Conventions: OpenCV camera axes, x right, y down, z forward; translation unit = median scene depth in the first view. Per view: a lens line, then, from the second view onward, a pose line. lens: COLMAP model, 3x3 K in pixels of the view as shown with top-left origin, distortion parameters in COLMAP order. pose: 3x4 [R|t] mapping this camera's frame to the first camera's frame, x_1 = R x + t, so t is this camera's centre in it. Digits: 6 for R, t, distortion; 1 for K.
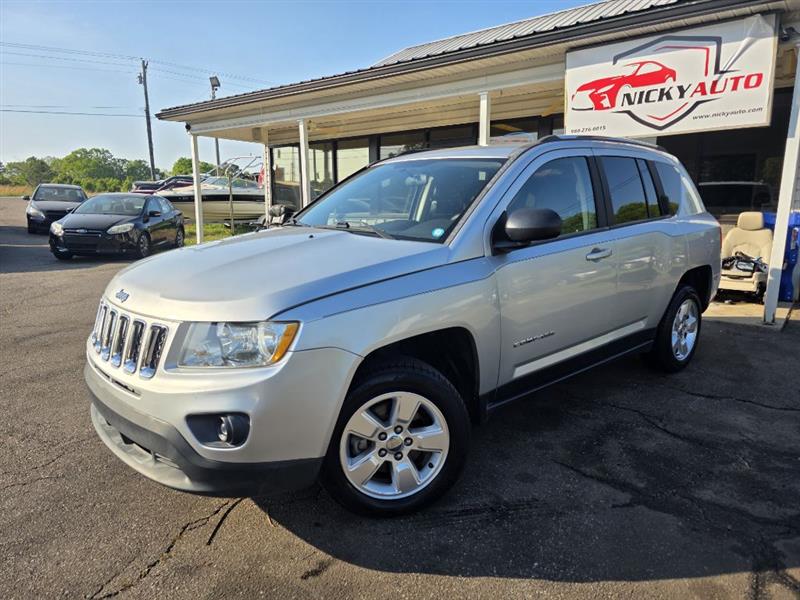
lens RADIAL K [[534.0, 0, 412.4], [0, 534.0, 287.5], [0, 0, 1]] dist [0.055171, -0.047554]
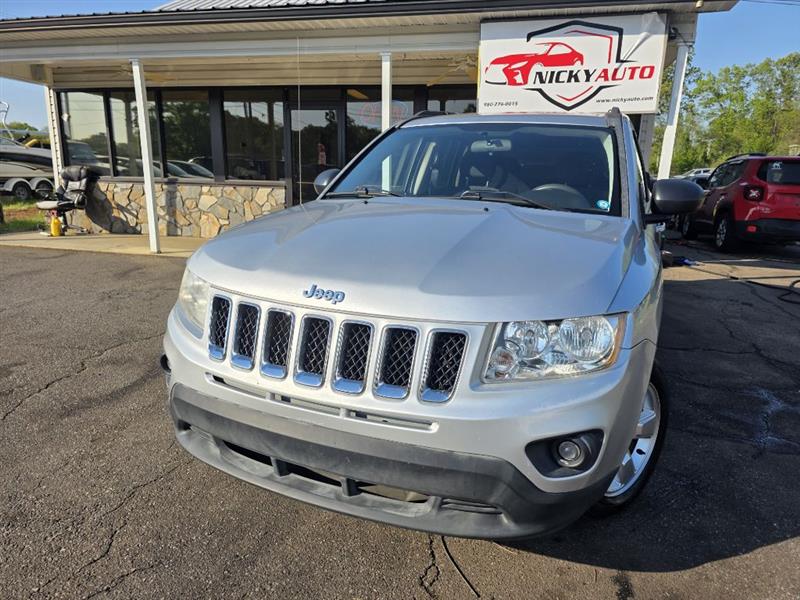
lens RADIAL K [[534.0, 0, 446.2], [0, 534.0, 296.3], [0, 0, 1]] dist [0.055171, -0.047554]
pose [[0.911227, -0.063330, 0.407007, -0.227926], [0.035605, 0.996522, 0.075344, -0.009647], [-0.410363, -0.054164, 0.910312, 0.099398]]
